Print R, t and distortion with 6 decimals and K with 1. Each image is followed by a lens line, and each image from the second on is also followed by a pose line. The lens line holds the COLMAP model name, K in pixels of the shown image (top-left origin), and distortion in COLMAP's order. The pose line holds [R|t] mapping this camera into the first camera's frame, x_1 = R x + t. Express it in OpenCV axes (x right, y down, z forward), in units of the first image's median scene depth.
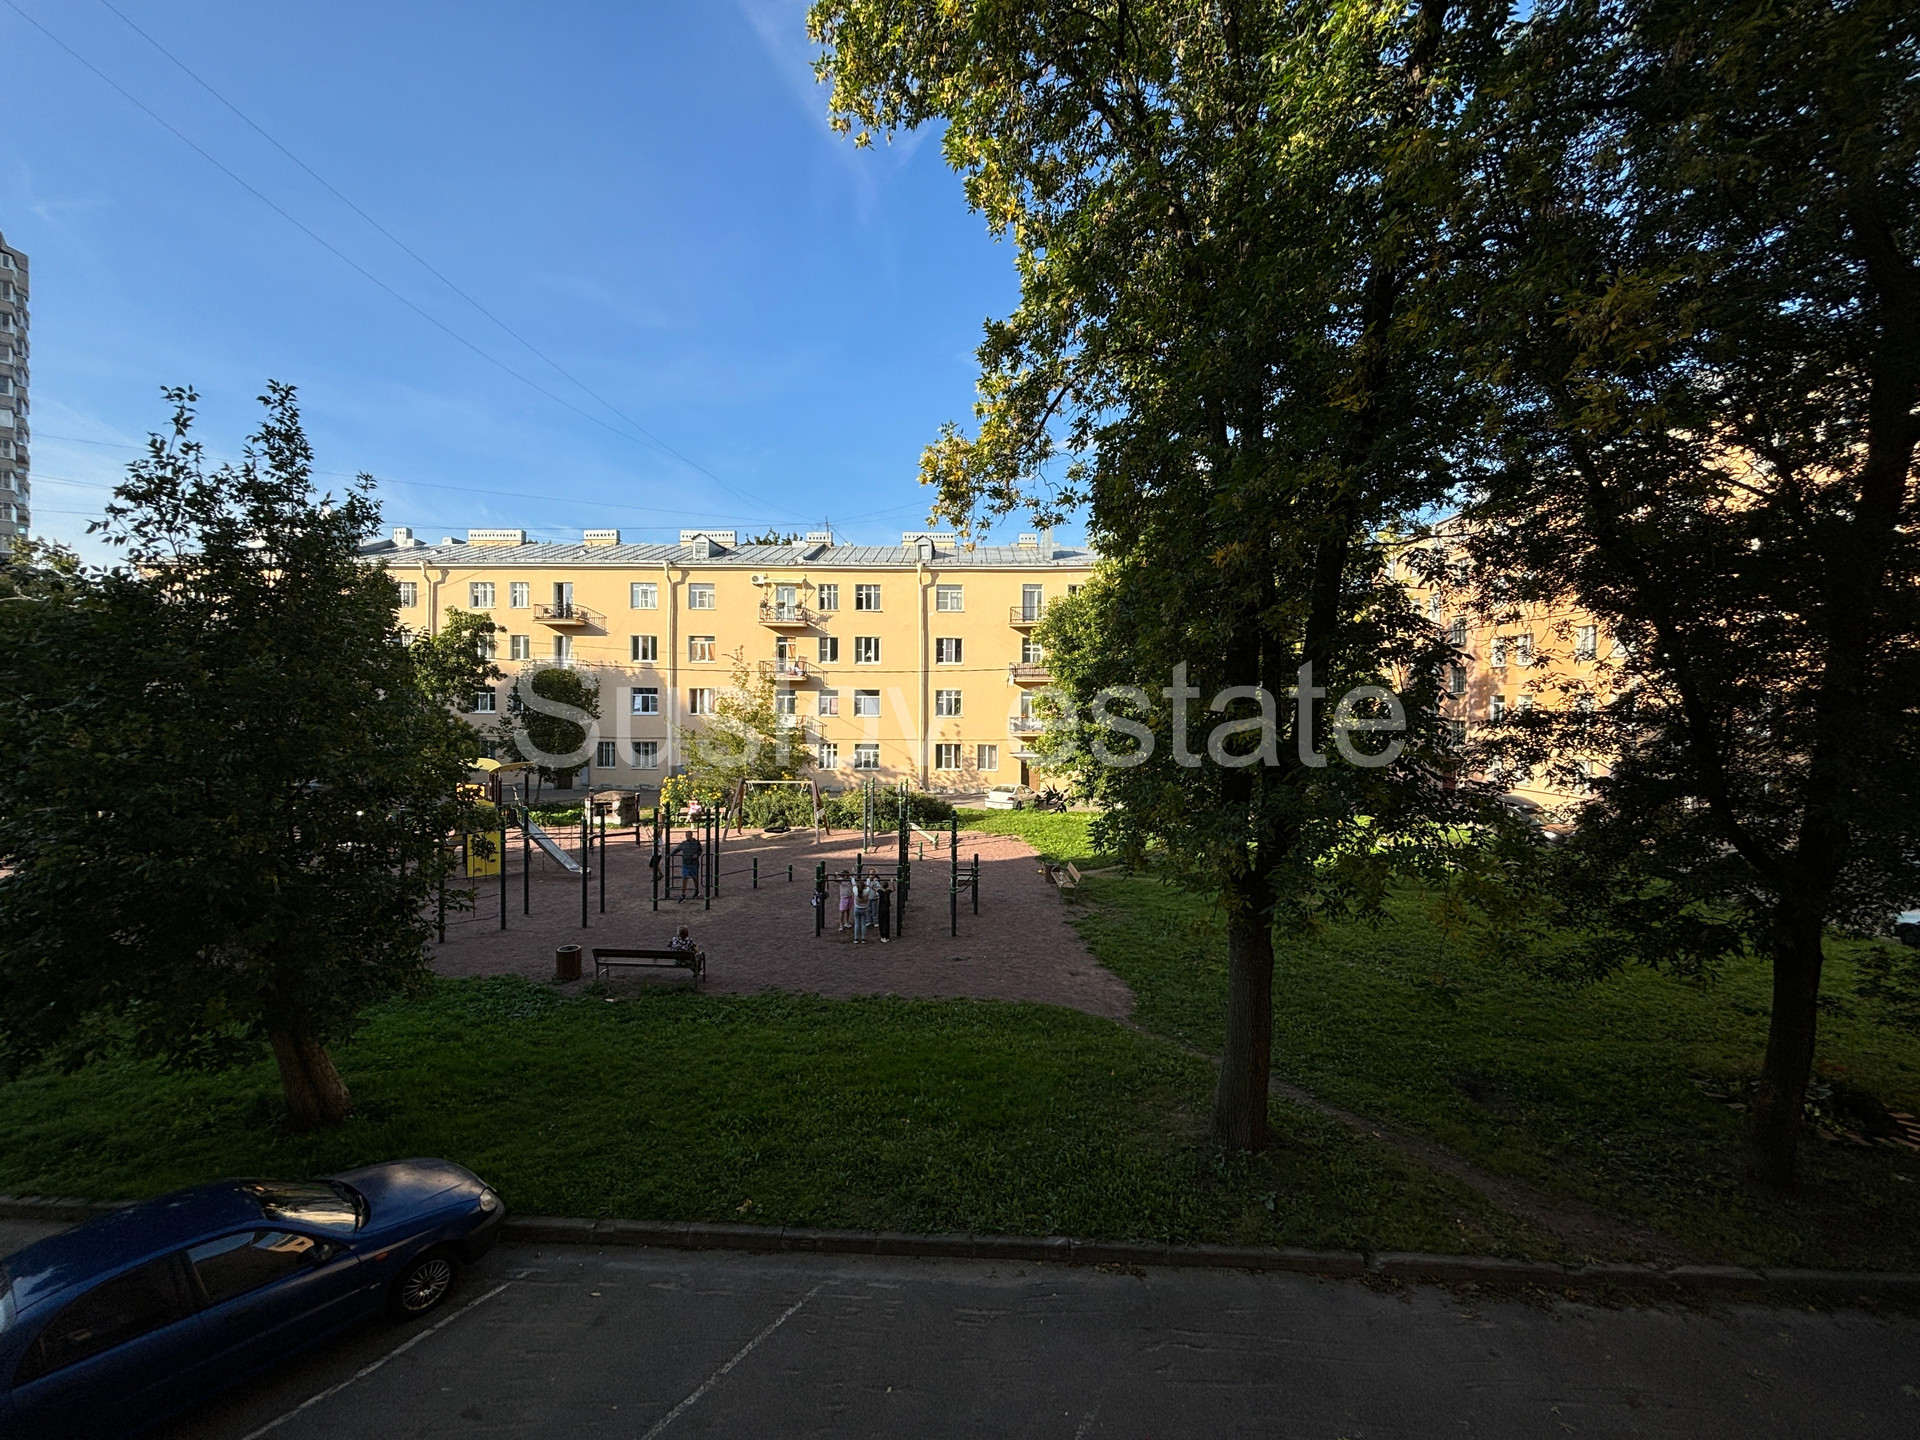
lens RADIAL K [[773.2, 0, 960.7], [0, 773.2, 722.0], [0, 0, 1]] dist [0.004131, -0.000357]
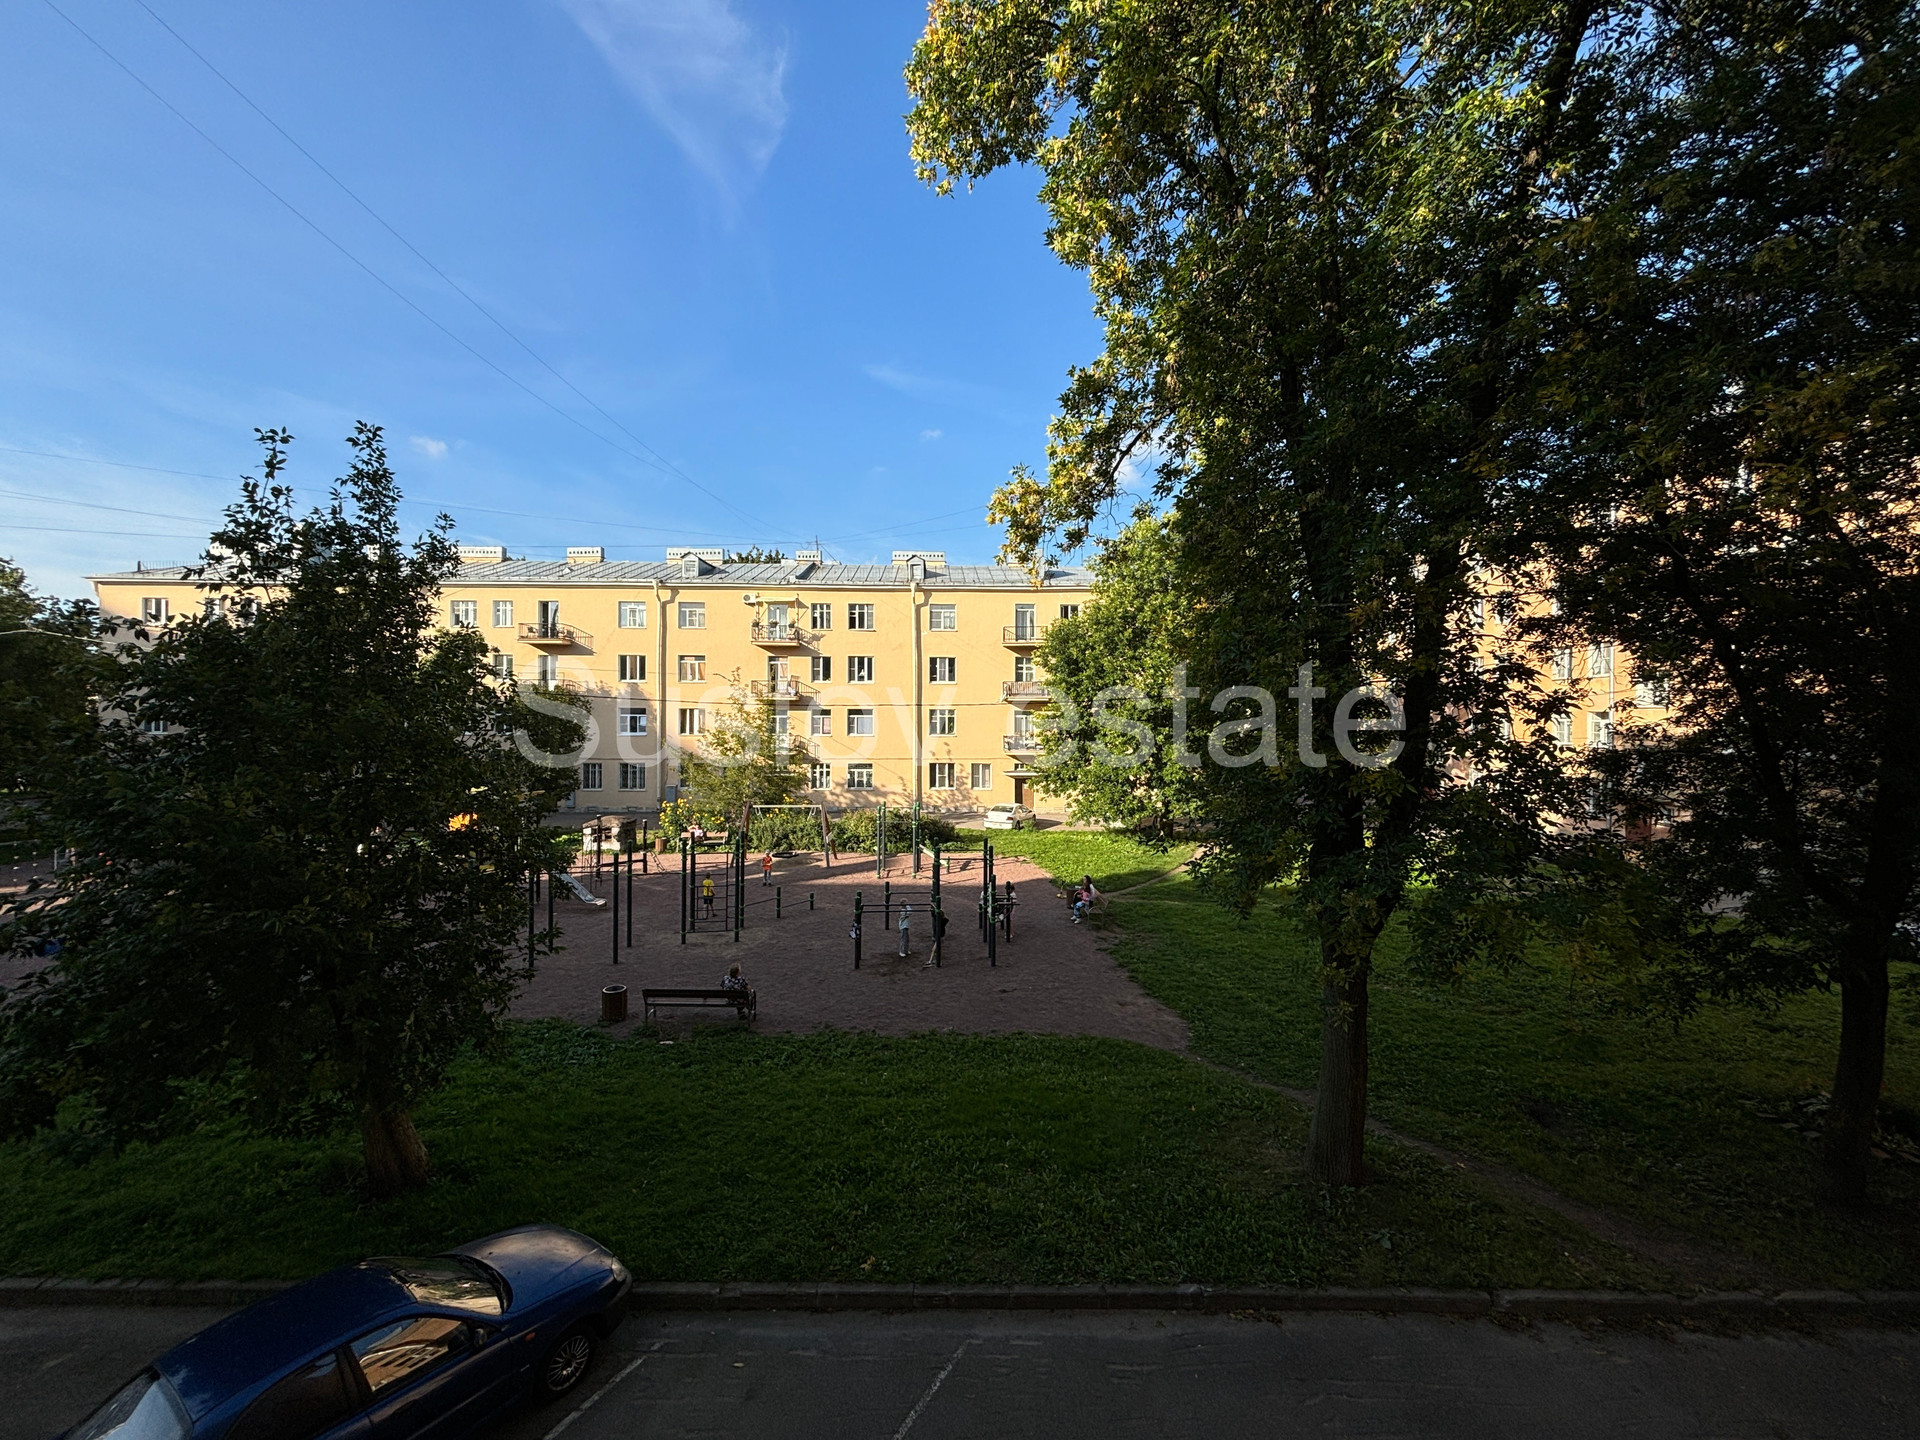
lens RADIAL K [[773.2, 0, 955.0], [0, 773.2, 720.8], [0, 0, 1]] dist [0.004131, -0.000357]
pose [[0.998974, -0.004357, 0.045075, -0.181256], [0.005070, 0.999864, -0.015724, -0.043014], [-0.045000, 0.015936, 0.998860, -0.001461]]
